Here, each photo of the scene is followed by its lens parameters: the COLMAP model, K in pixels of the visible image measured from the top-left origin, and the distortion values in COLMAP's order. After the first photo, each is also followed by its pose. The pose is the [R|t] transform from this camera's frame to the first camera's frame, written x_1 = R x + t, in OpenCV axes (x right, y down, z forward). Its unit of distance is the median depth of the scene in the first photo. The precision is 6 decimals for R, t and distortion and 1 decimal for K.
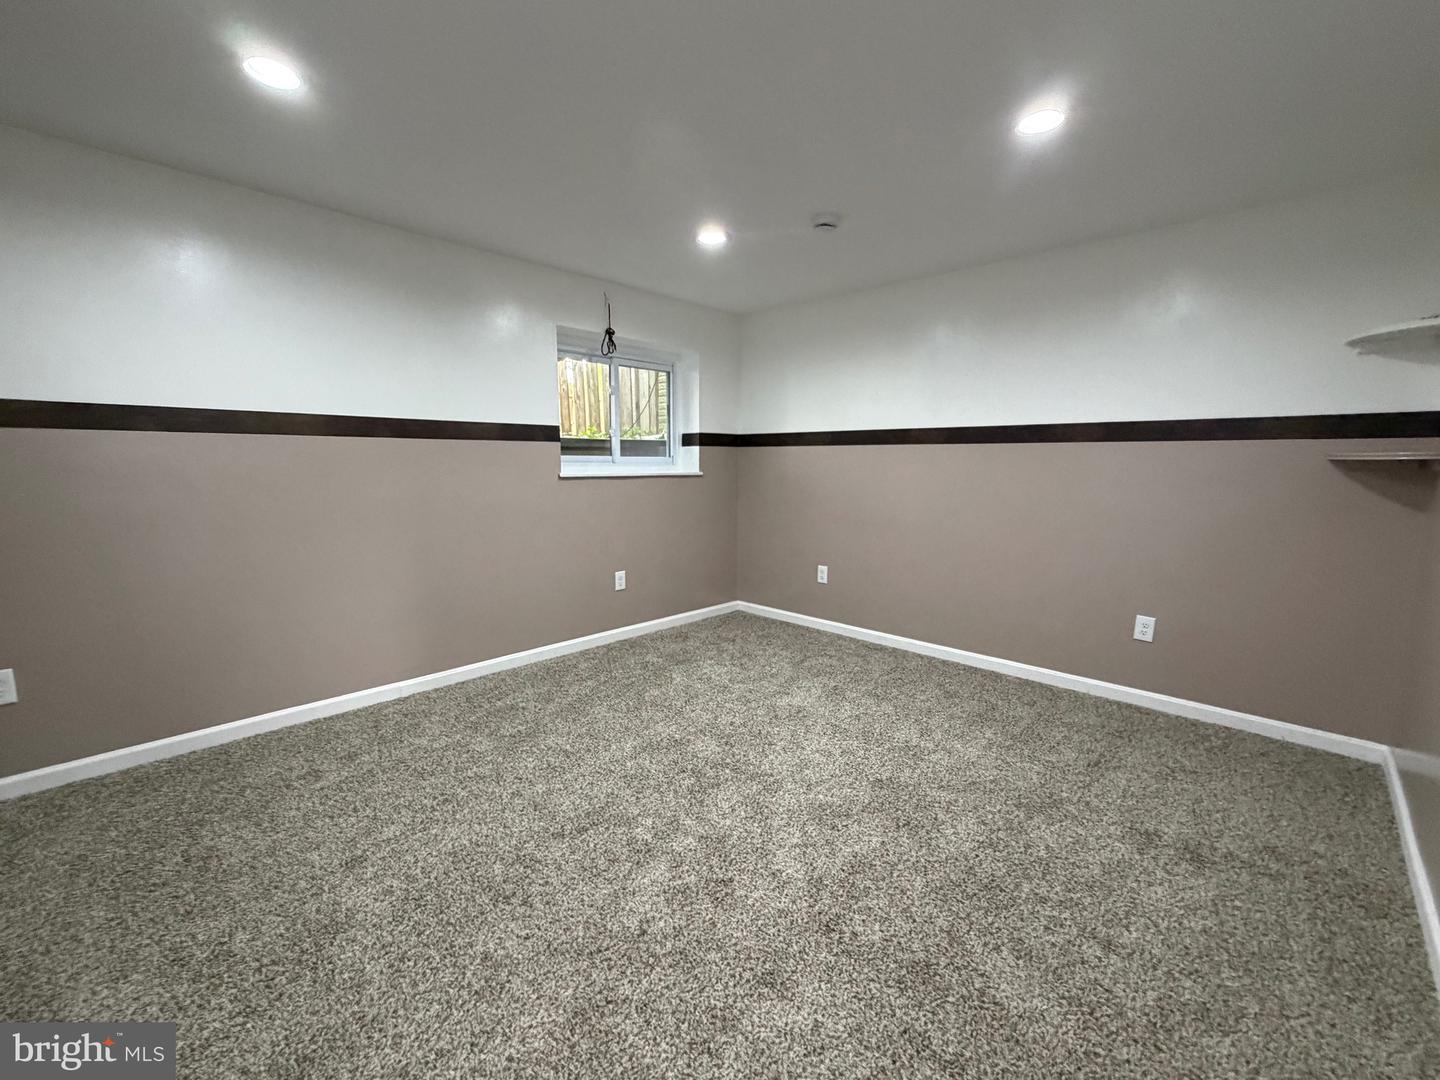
lens RADIAL K [[603.7, 0, 719.9], [0, 603.7, 538.5], [0, 0, 1]] dist [-0.001421, 0.000452]
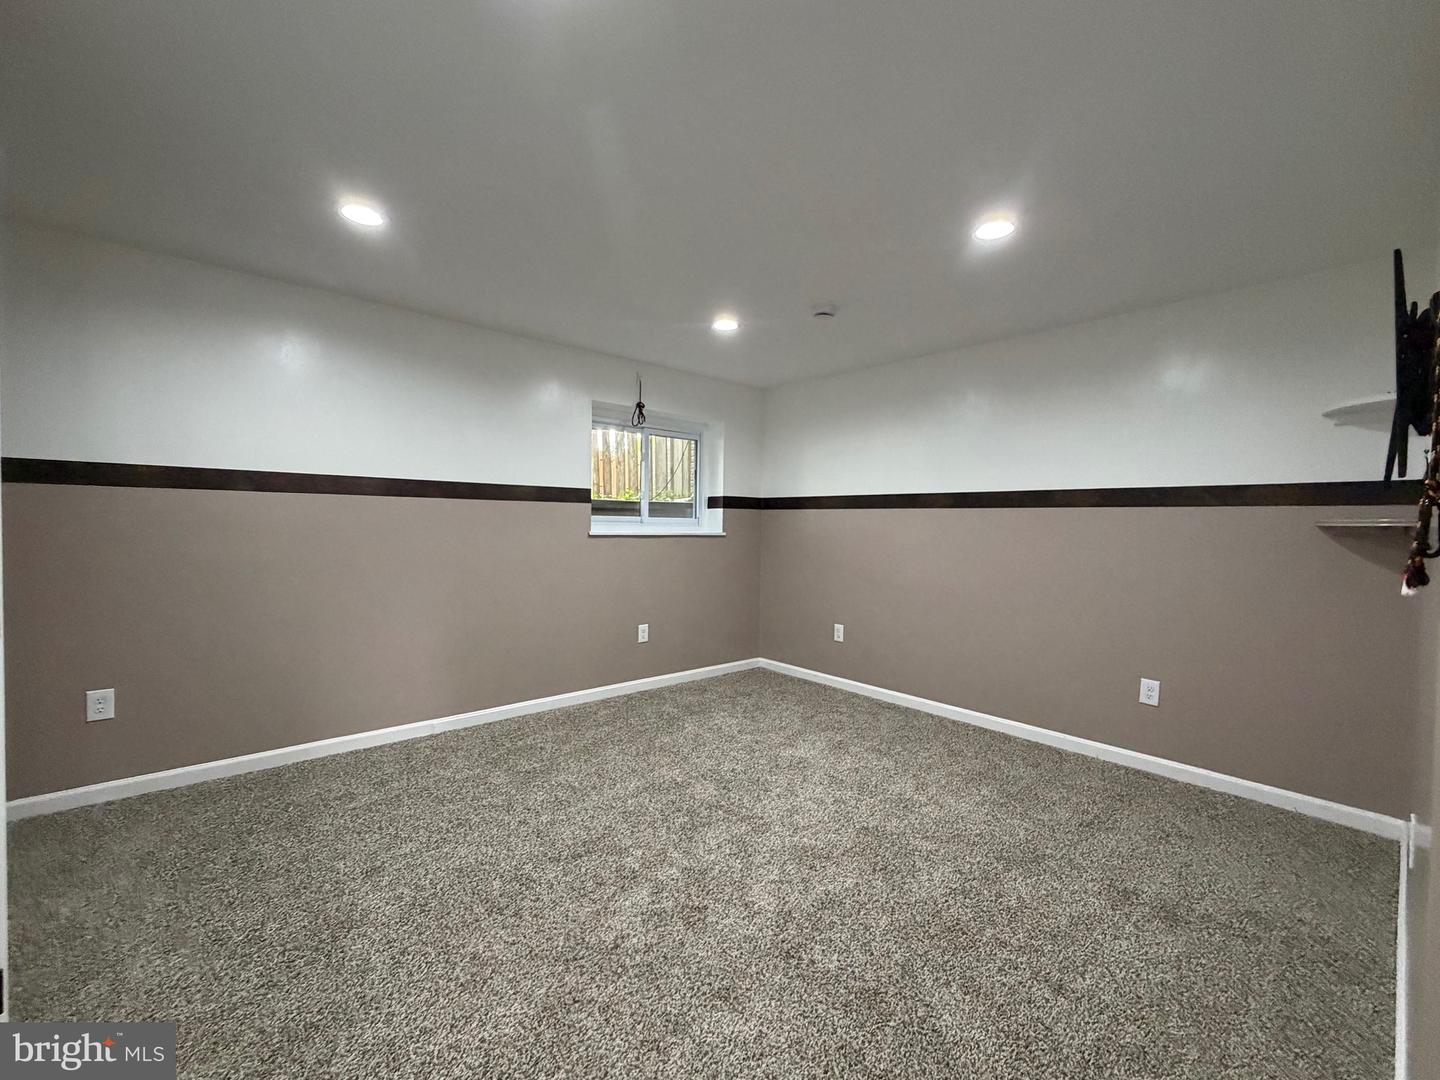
lens RADIAL K [[603.7, 0, 719.2], [0, 603.7, 536.6], [0, 0, 1]] dist [-0.001421, 0.000452]
pose [[0.996499, 0.012900, -0.082599, 0.097063], [-0.021686, 0.994090, -0.106367, 0.020262], [0.080739, 0.107786, 0.990890, -0.102535]]
